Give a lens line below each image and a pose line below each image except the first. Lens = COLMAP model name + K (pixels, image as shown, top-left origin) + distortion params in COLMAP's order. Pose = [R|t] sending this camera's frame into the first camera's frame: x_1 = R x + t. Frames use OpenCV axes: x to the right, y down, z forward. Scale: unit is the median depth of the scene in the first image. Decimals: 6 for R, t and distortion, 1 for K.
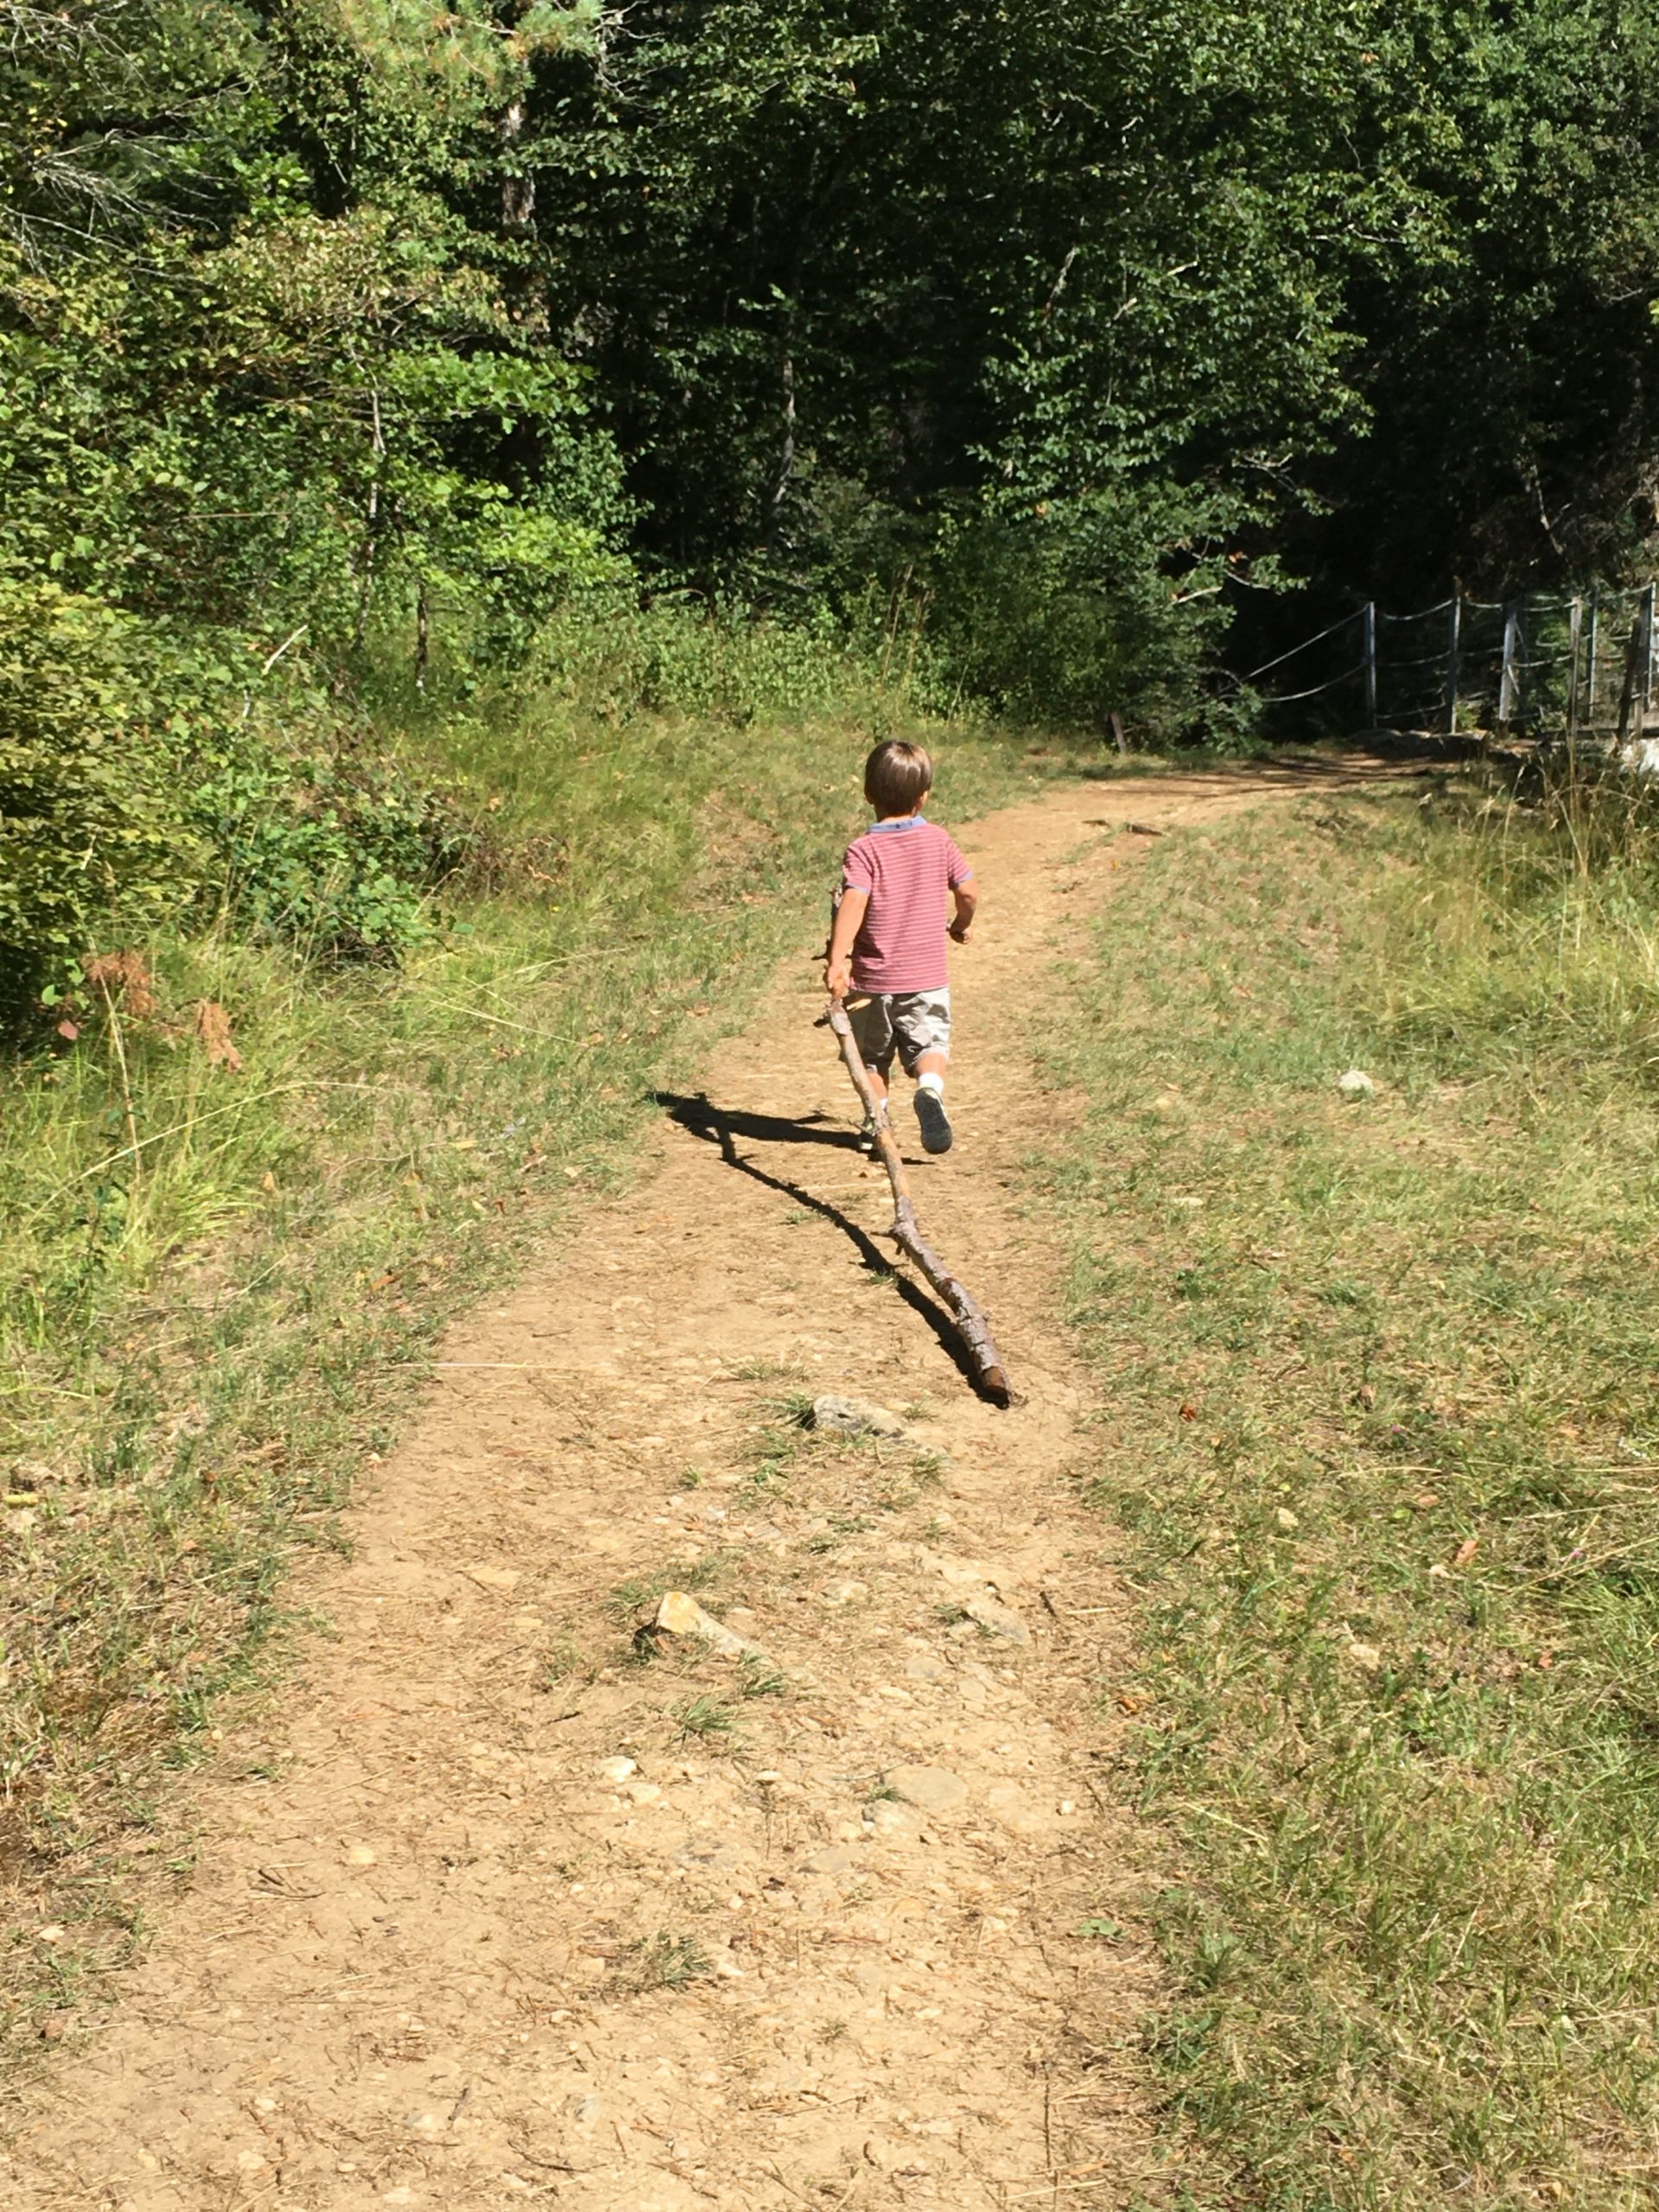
lens RADIAL K [[3222.6, 0, 828.4], [0, 3222.6, 1104.9], [0, 0, 1]] dist [-0.002568, 0.000000]
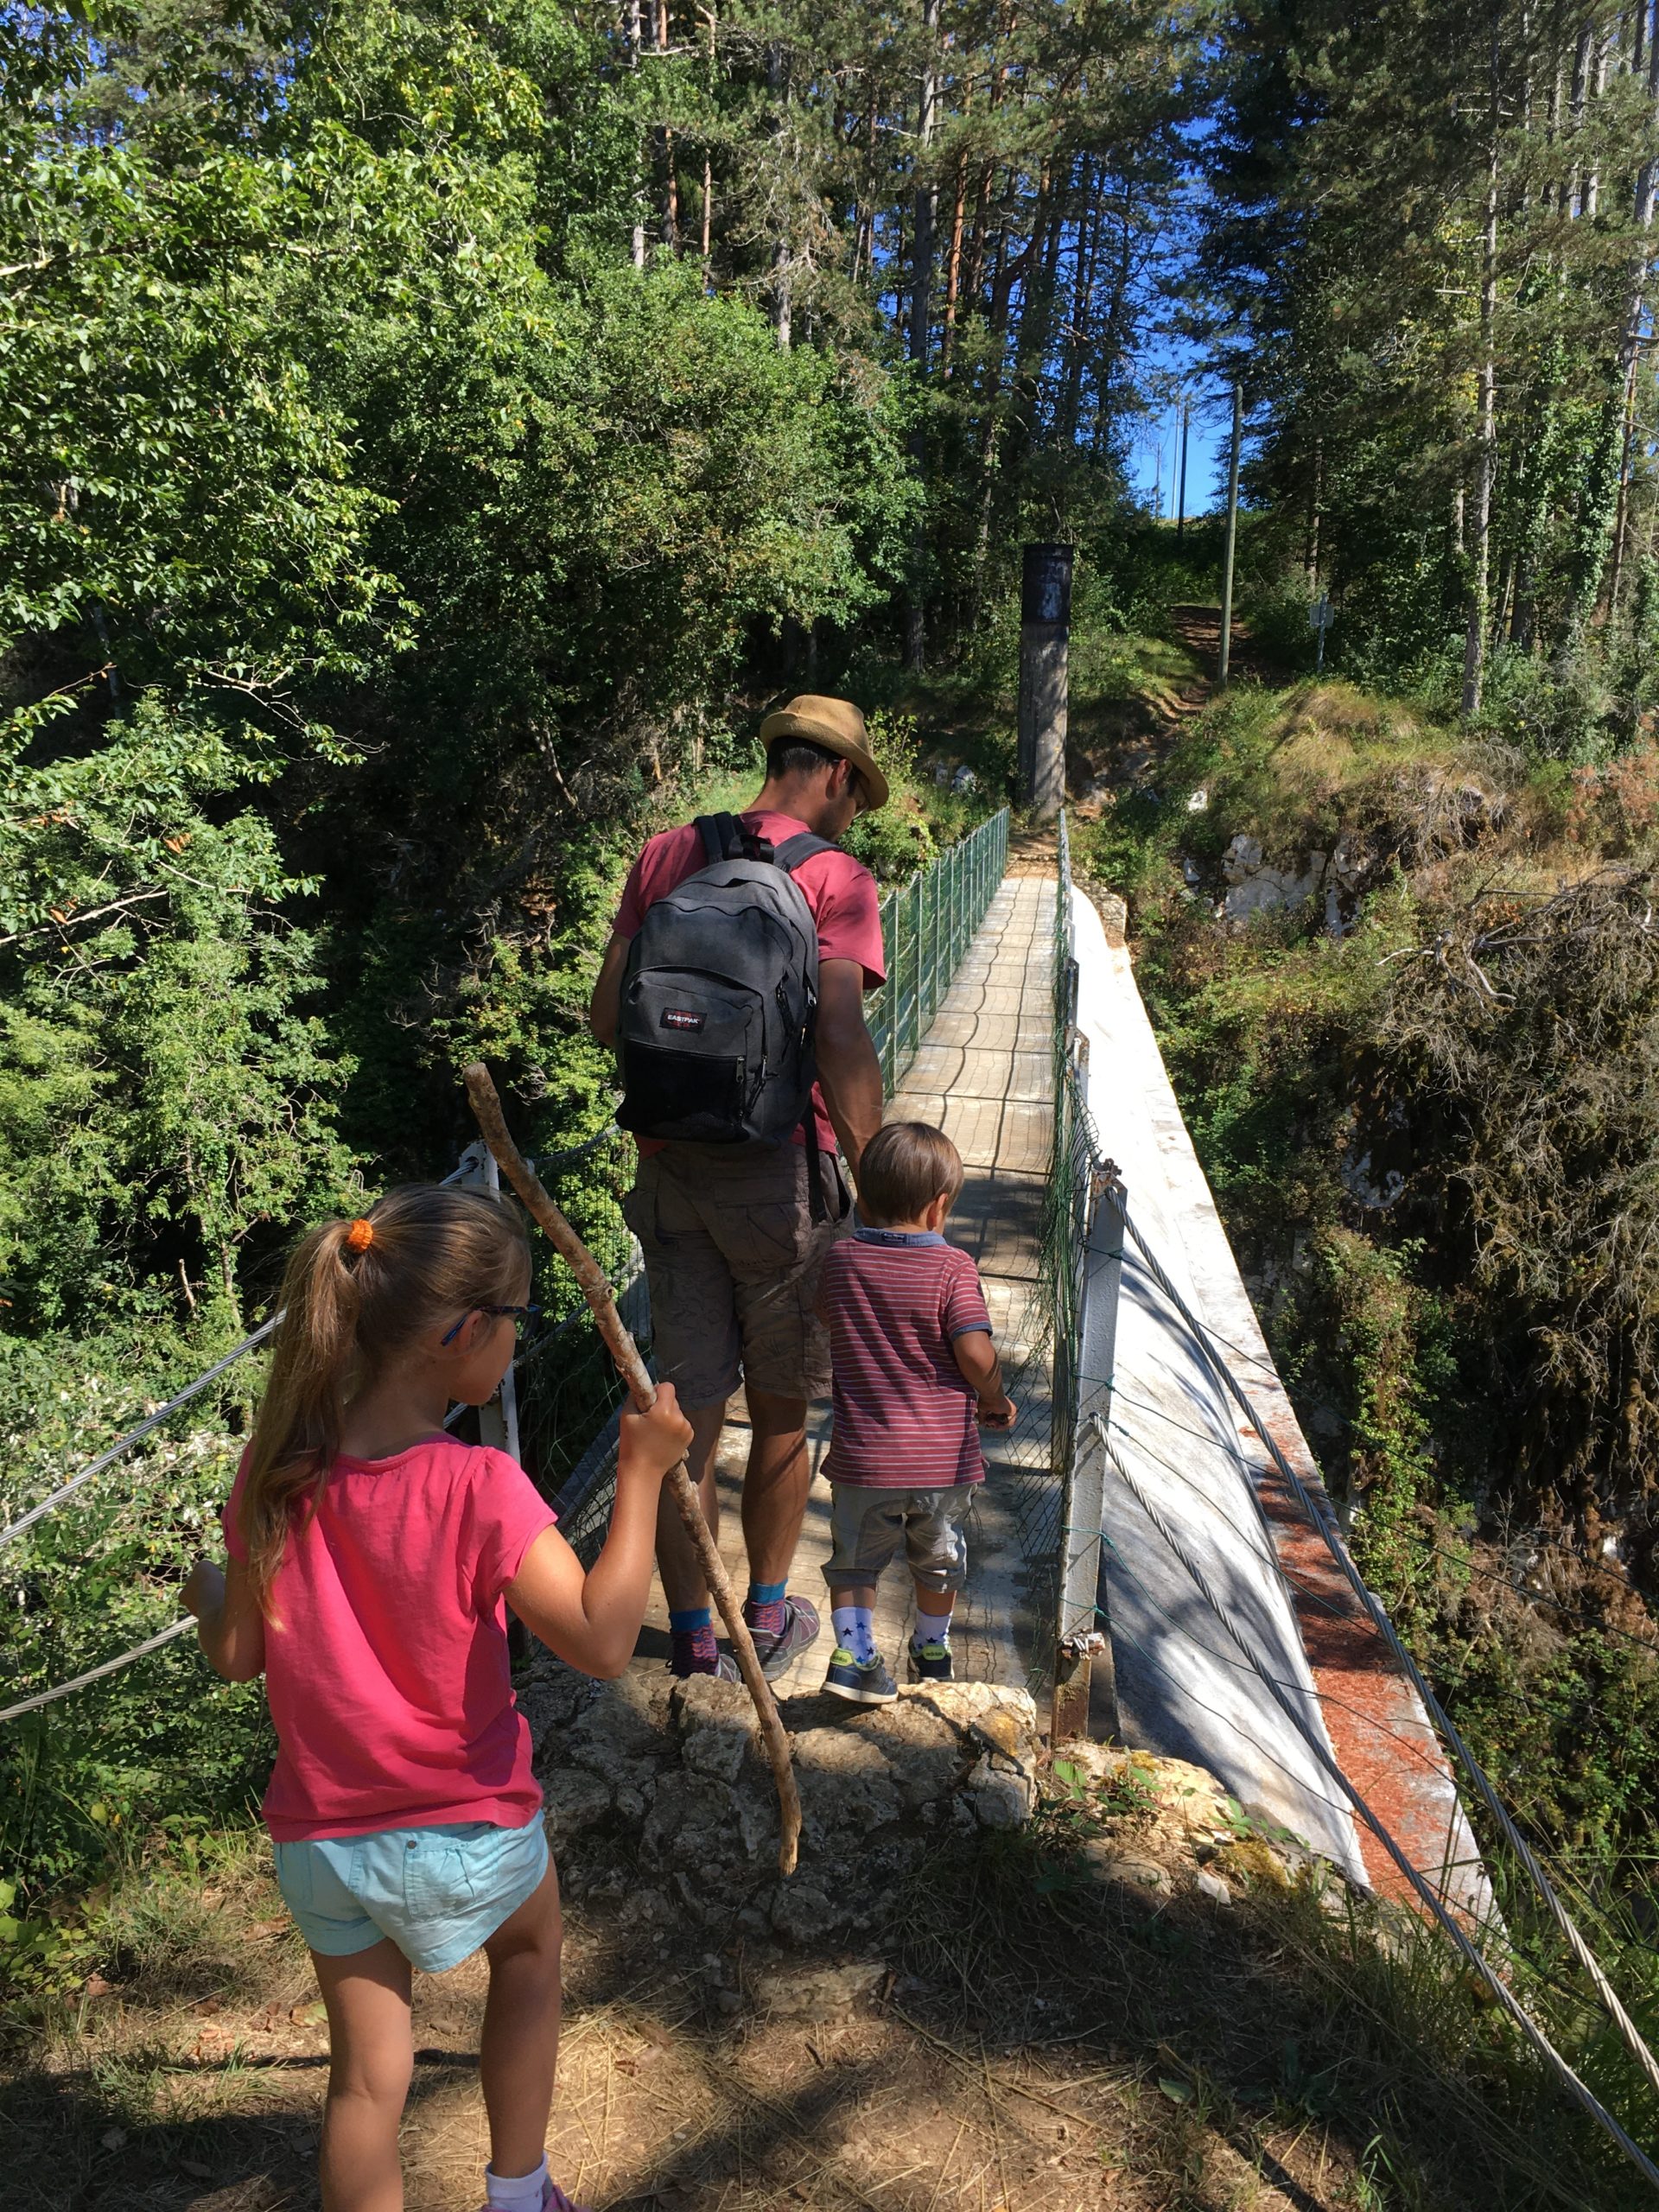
lens RADIAL K [[1870.7, 0, 827.1], [0, 1870.7, 1109.2], [0, 0, 1]] dist [0.073126, 0.000283]
pose [[0.926301, -0.058539, 0.372210, 0.093808], [0.059631, 0.998184, 0.008587, -0.107917], [-0.372037, 0.014241, 0.928109, 0.592410]]
